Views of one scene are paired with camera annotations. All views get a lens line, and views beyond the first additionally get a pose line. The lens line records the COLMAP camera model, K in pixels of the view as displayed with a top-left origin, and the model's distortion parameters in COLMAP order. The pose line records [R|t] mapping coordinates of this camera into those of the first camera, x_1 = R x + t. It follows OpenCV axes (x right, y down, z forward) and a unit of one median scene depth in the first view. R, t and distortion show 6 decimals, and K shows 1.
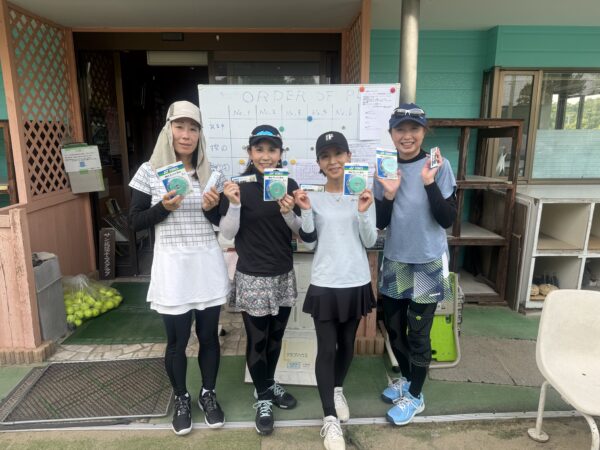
lens RADIAL K [[407.2, 0, 303.5], [0, 407.2, 225.9], [0, 0, 1]] dist [-0.026616, -0.006445]
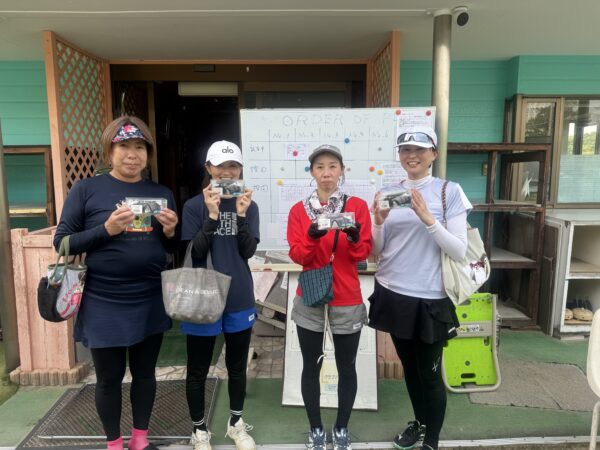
lens RADIAL K [[407.2, 0, 300.1], [0, 407.2, 226.5], [0, 0, 1]] dist [-0.026616, -0.006445]
pose [[0.999762, -0.000859, -0.021799, -0.061230], [-0.000866, 0.996873, -0.079009, 0.024466], [0.021799, 0.079009, 0.996635, -0.008046]]
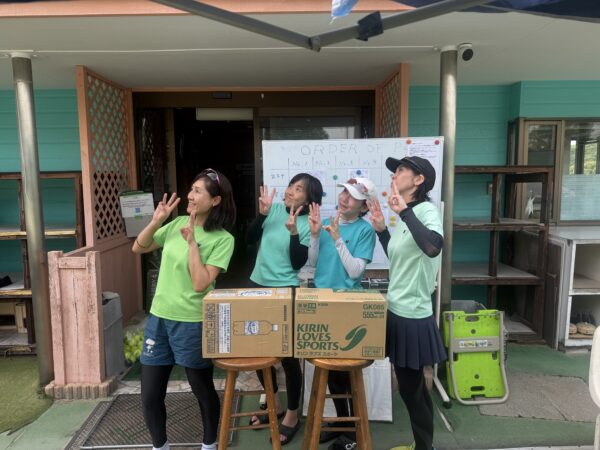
lens RADIAL K [[407.2, 0, 298.5], [0, 407.2, 226.9], [0, 0, 1]] dist [-0.026616, -0.006445]
pose [[0.999445, -0.006447, -0.032677, -0.090523], [0.003020, 0.994586, -0.103874, 0.005924], [0.033170, 0.103717, 0.994054, -0.065429]]
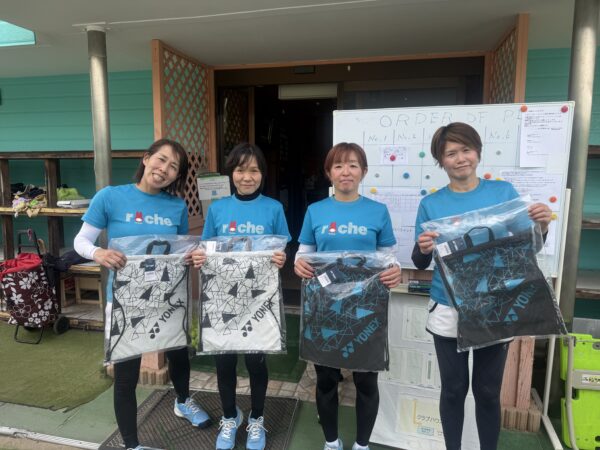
lens RADIAL K [[407.2, 0, 301.3], [0, 407.2, 227.4], [0, 0, 1]] dist [-0.026616, -0.006445]
pose [[0.962458, 0.040159, -0.268445, -0.050618], [-0.063280, 0.994940, -0.078039, 0.003384], [0.263953, 0.092096, 0.960129, 0.066122]]
